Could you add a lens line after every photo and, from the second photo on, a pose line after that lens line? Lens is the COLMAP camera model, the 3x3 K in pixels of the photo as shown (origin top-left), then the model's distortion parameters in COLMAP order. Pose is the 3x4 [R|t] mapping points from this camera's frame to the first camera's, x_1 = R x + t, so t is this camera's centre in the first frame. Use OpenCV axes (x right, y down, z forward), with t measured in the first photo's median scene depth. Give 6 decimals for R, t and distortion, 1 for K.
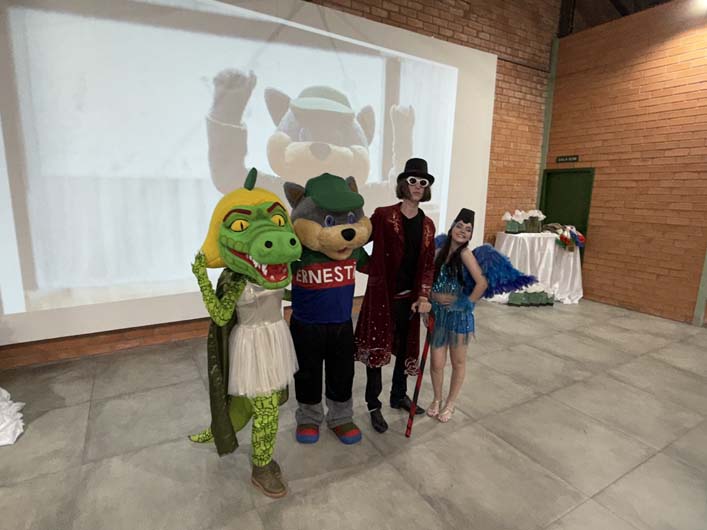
lens RADIAL K [[390.8, 0, 351.6], [0, 390.8, 266.2], [0, 0, 1]] dist [-0.013046, 0.005731]
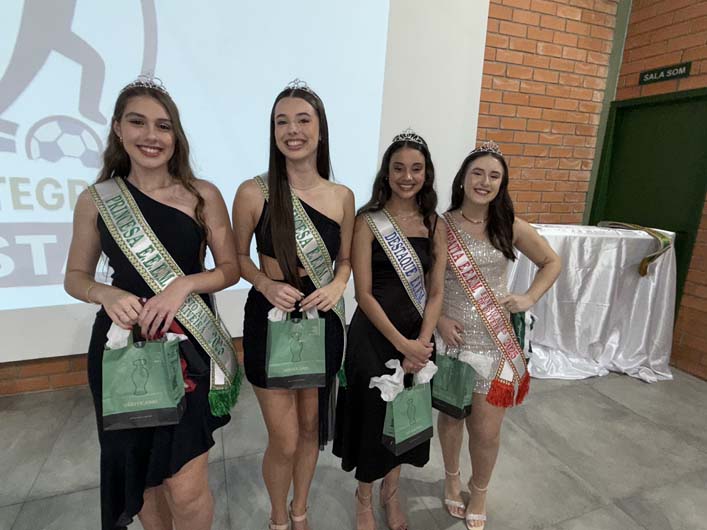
lens RADIAL K [[390.8, 0, 354.7], [0, 390.8, 262.4], [0, 0, 1]] dist [-0.013046, 0.005731]
pose [[0.984462, 0.049738, -0.168405, 0.275704], [-0.042307, 0.997978, 0.047432, -0.053038], [0.170424, -0.039570, 0.984576, 0.463847]]
